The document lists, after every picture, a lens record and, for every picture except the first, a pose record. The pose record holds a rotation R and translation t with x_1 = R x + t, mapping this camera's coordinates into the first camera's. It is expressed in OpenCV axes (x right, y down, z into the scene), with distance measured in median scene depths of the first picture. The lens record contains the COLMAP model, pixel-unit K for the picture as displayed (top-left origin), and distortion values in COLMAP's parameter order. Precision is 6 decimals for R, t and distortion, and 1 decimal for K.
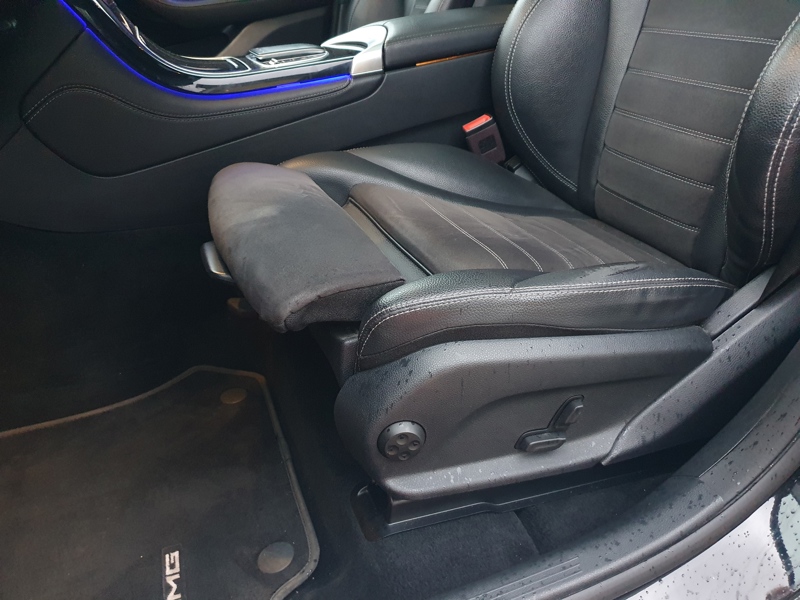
lens RADIAL K [[600.0, 0, 400.0], [0, 600.0, 300.0], [0, 0, 1]] dist [0.072816, -0.197156]
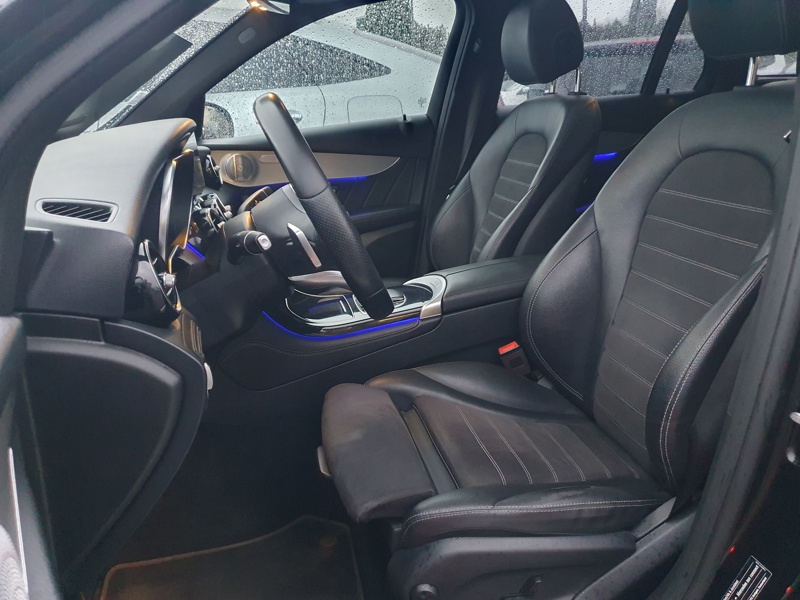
lens RADIAL K [[603.8, 0, 400.0], [0, 603.8, 300.0], [0, 0, 1]] dist [-0.006659, -0.003305]
pose [[0.986461, 0.022193, -0.162490, 0.157742], [-0.048348, 0.986121, -0.158830, -0.254313], [0.156710, 0.164536, 0.973843, -0.644826]]
